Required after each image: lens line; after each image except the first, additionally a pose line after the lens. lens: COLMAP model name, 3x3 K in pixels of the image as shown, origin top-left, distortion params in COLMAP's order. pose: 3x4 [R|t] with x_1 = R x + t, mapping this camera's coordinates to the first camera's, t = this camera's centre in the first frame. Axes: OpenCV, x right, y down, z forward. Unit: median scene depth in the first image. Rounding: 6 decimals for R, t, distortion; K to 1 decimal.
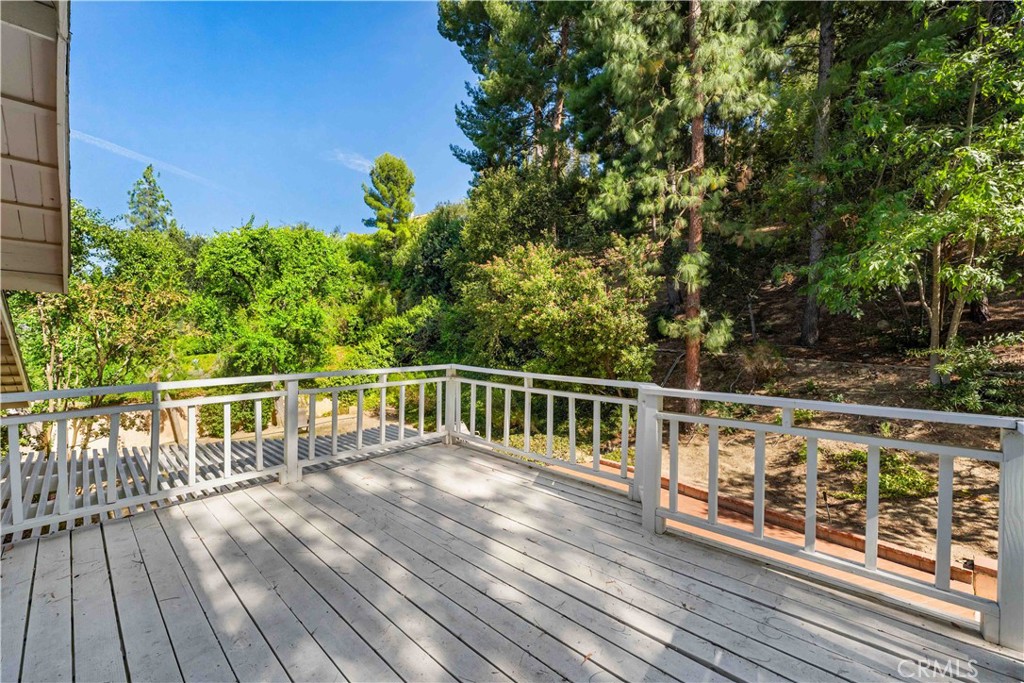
lens RADIAL K [[419.5, 0, 504.5], [0, 419.5, 338.3], [0, 0, 1]] dist [0.002772, -0.000786]
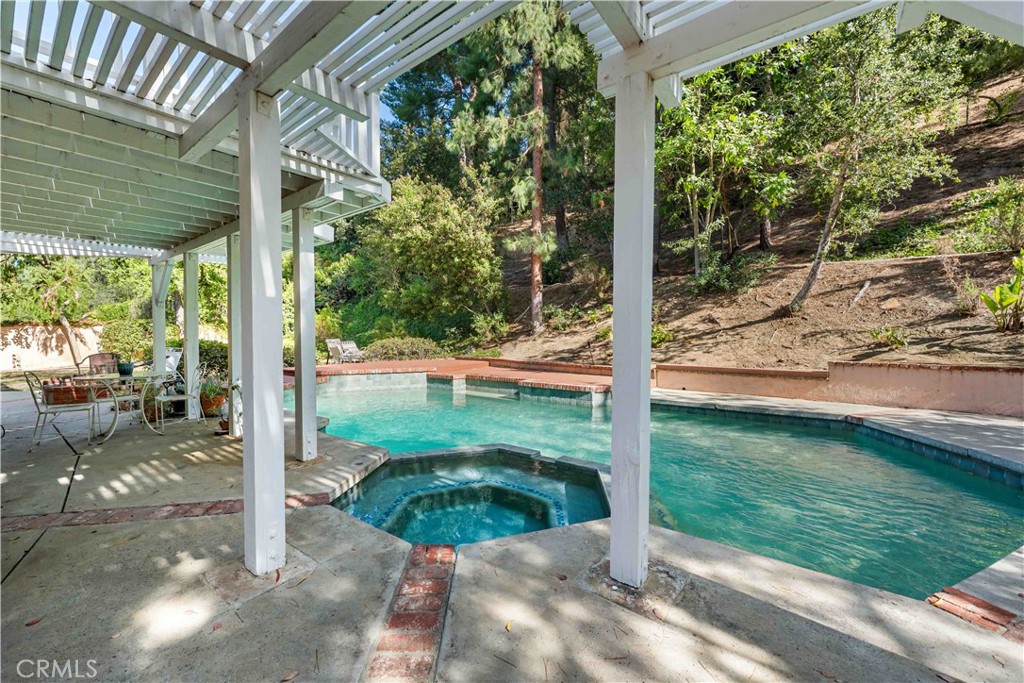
lens RADIAL K [[419.5, 0, 506.0], [0, 419.5, 338.7], [0, 0, 1]] dist [0.002772, -0.000786]
pose [[0.995407, -0.012274, 0.094939, 0.310448], [0.011242, 0.999872, 0.011402, 0.283791], [-0.095066, -0.010283, 0.995418, -0.246790]]
